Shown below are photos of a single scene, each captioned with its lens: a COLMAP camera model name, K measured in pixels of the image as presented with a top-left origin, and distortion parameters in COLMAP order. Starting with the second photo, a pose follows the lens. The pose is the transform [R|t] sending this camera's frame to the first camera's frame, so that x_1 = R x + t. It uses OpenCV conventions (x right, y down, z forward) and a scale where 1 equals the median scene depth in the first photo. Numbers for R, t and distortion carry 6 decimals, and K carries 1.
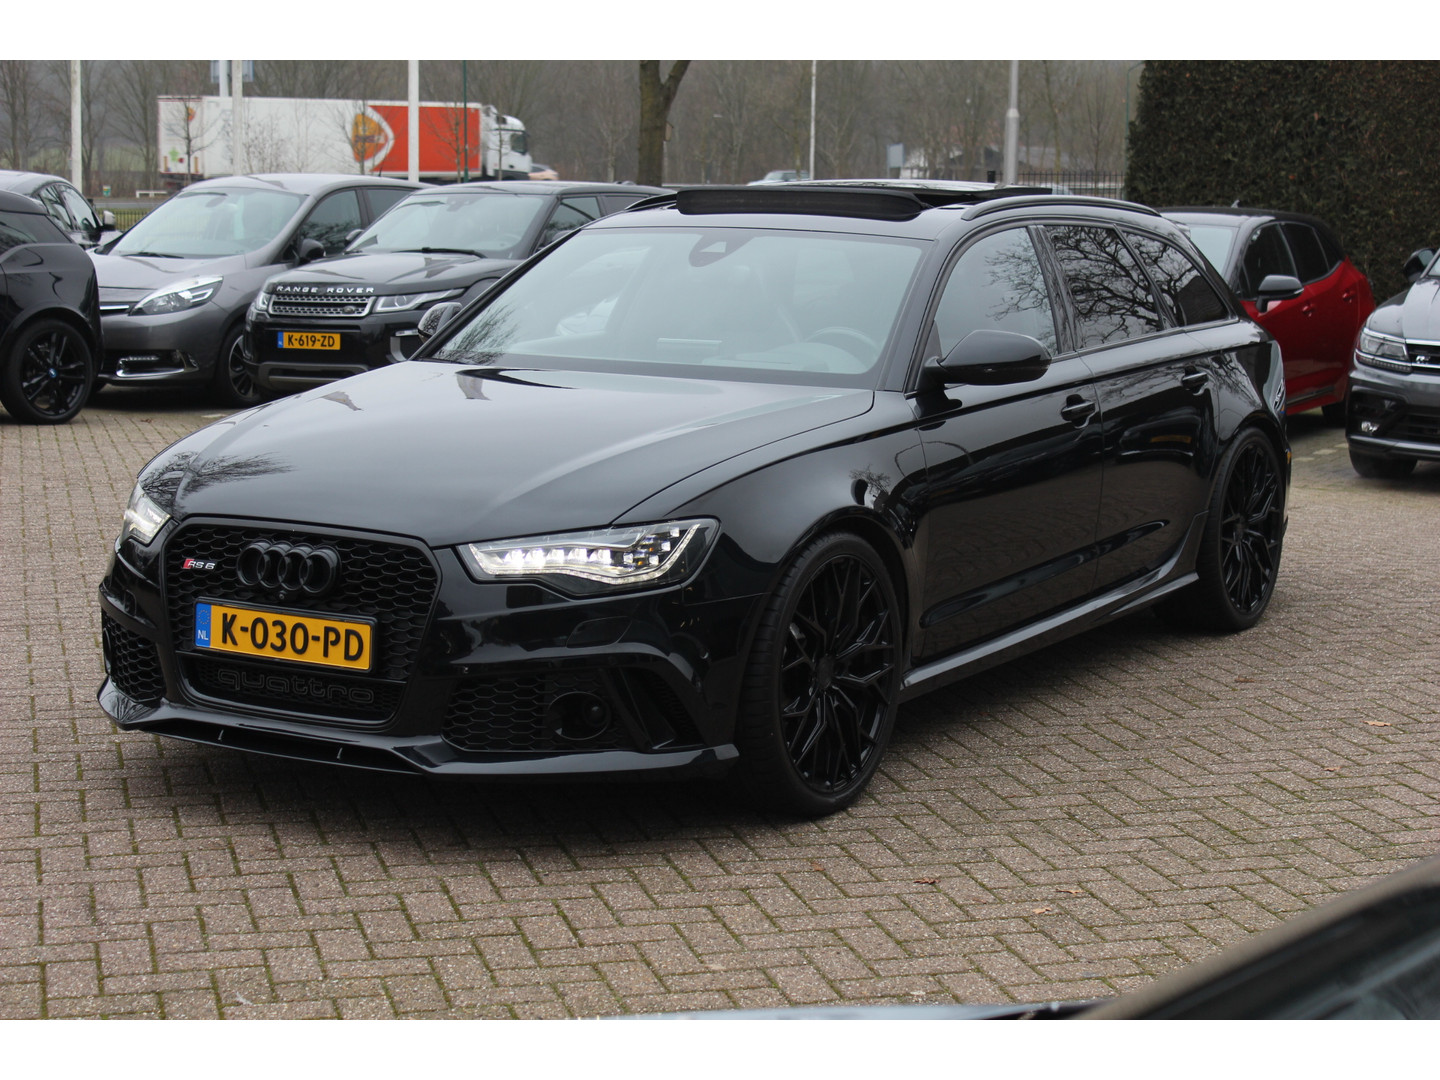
lens RADIAL K [[2656.8, 0, 720.0], [0, 2656.8, 540.0], [0, 0, 1]] dist [-0.014730, -0.010299]
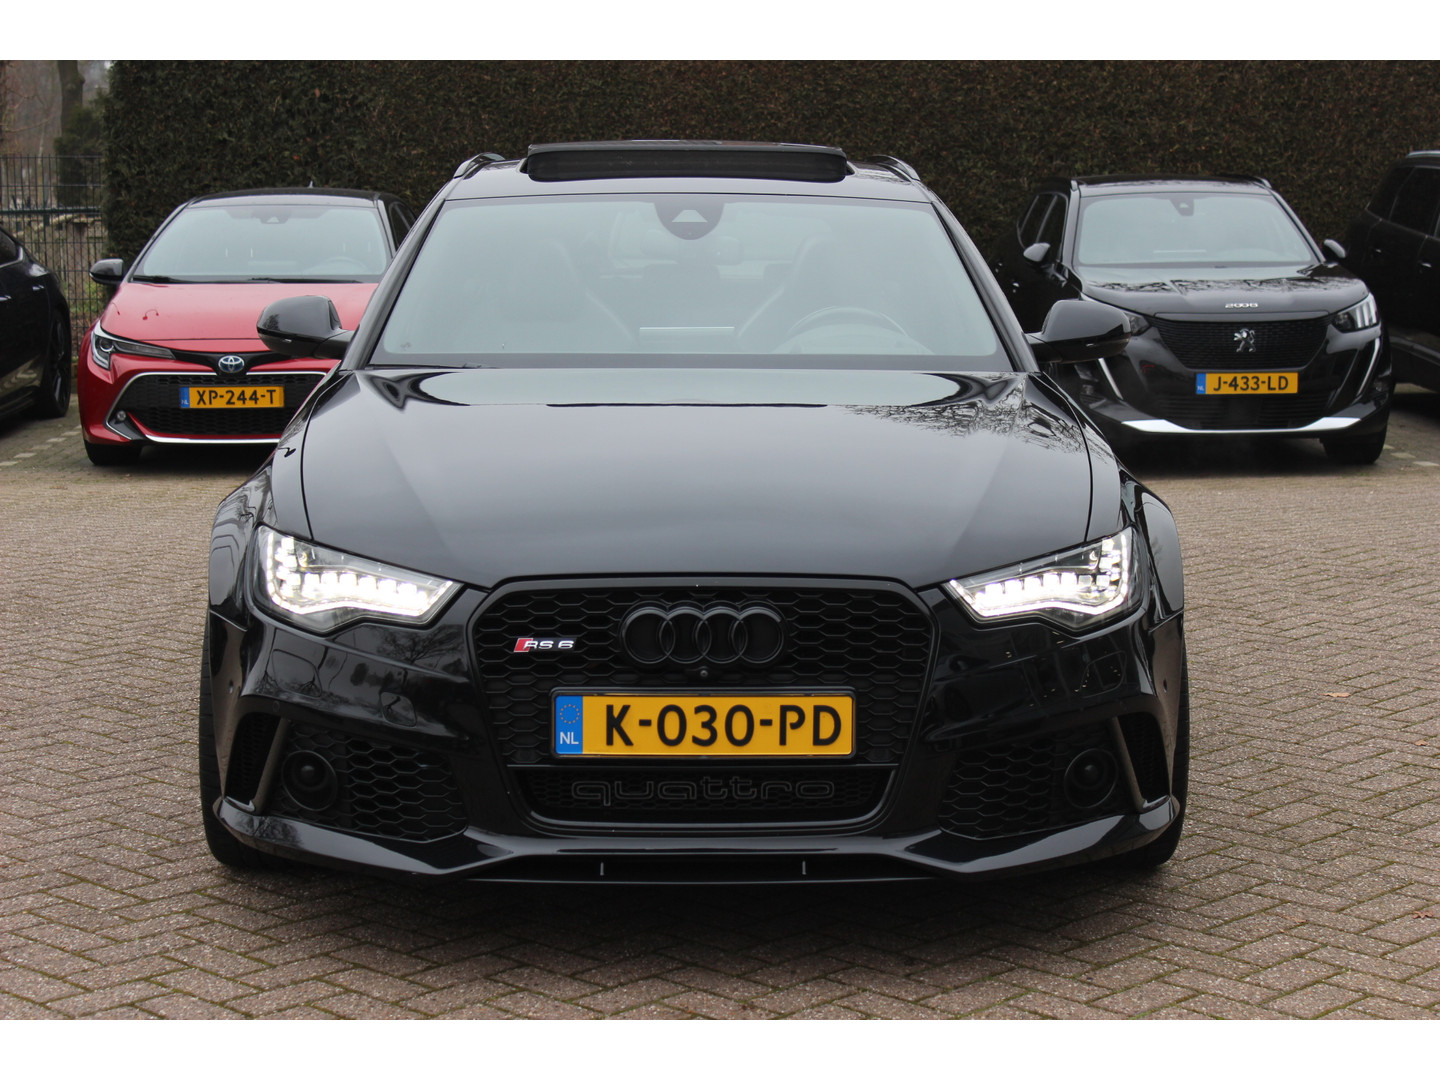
lens RADIAL K [[2720.7, 0, 720.0], [0, 2720.7, 540.0], [0, 0, 1]] dist [0.023891, 0.036033]
pose [[0.847206, -0.081331, 0.525002, -0.555961], [0.082388, 0.996370, 0.021401, -0.032259], [-0.524837, 0.025123, 0.850832, 0.331907]]
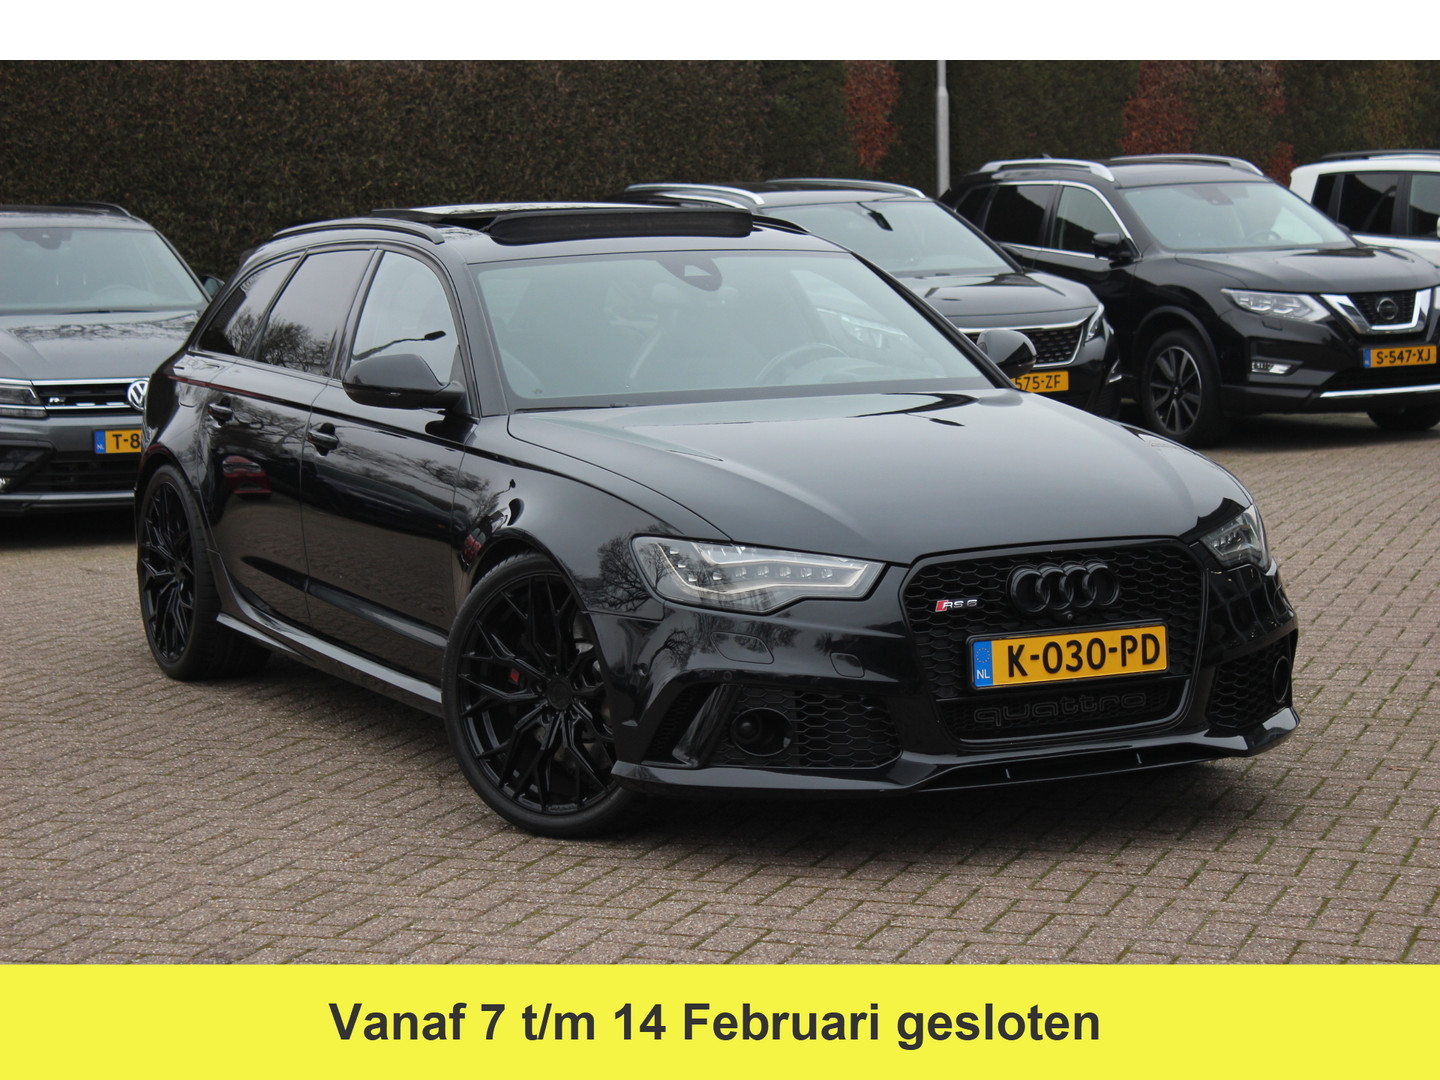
lens RADIAL K [[3328.8, 0, 720.0], [0, 3328.8, 540.0], [0, 0, 1]] dist [0.043453, 0.225367]
pose [[0.546290, -0.113227, 0.829907, -1.247589], [0.144743, 0.988676, 0.039611, -0.074088], [-0.824995, 0.098484, 0.556493, 0.405000]]
